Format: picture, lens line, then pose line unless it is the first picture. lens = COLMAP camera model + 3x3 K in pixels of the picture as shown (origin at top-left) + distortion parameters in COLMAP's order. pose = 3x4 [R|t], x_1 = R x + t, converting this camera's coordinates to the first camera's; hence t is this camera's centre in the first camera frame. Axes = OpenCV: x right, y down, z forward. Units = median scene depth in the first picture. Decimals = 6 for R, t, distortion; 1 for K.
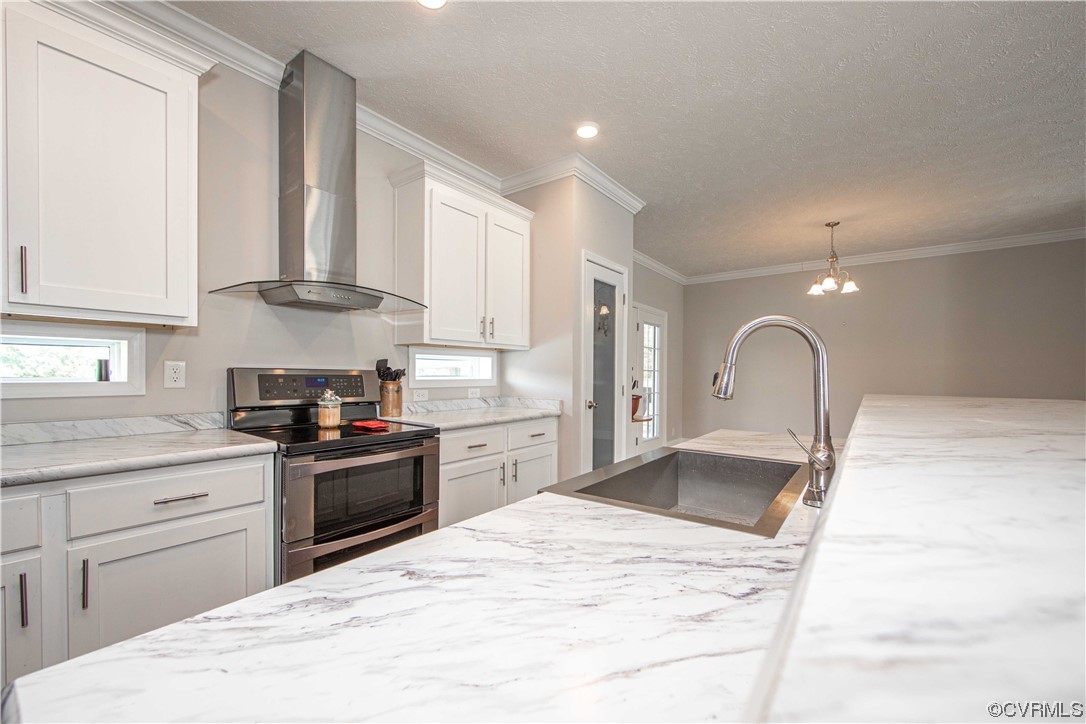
lens RADIAL K [[436.3, 0, 538.4], [0, 436.3, 376.1], [0, 0, 1]] dist [-0.001326, -0.000211]
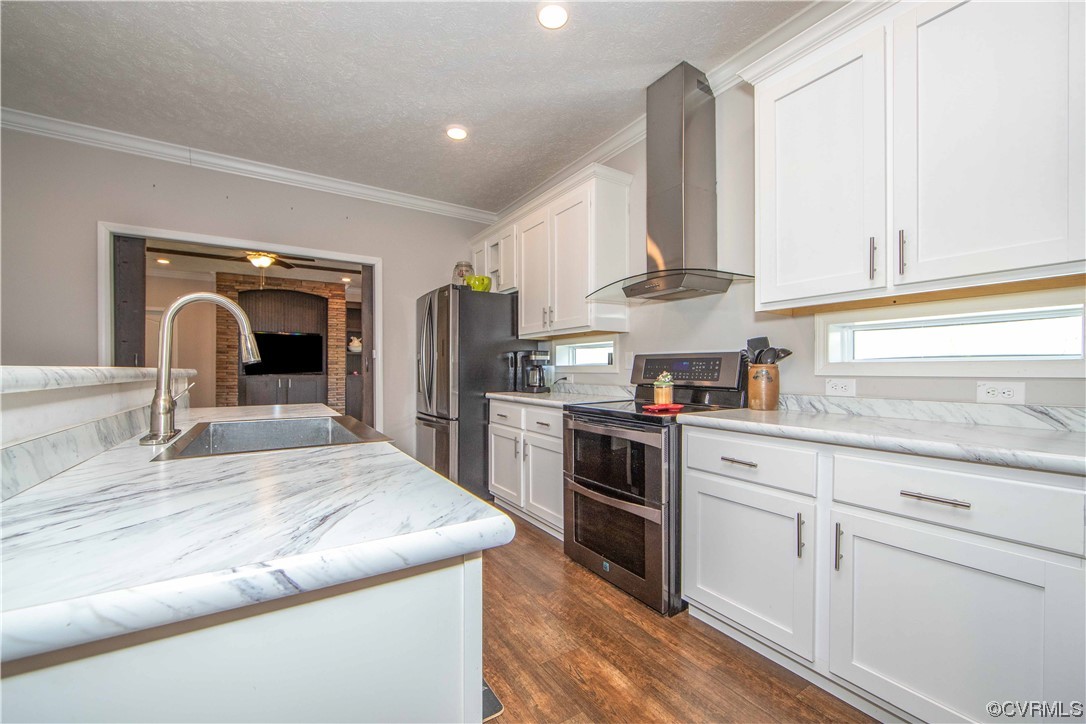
lens RADIAL K [[443.6, 0, 541.9], [0, 443.6, 358.2], [0, 0, 1]] dist [0.000110, 0.000136]
pose [[-0.345106, -0.031889, -0.938022, 0.521443], [-0.009904, 0.999491, -0.030335, 0.026852], [0.938512, -0.001178, -0.345246, 0.863596]]
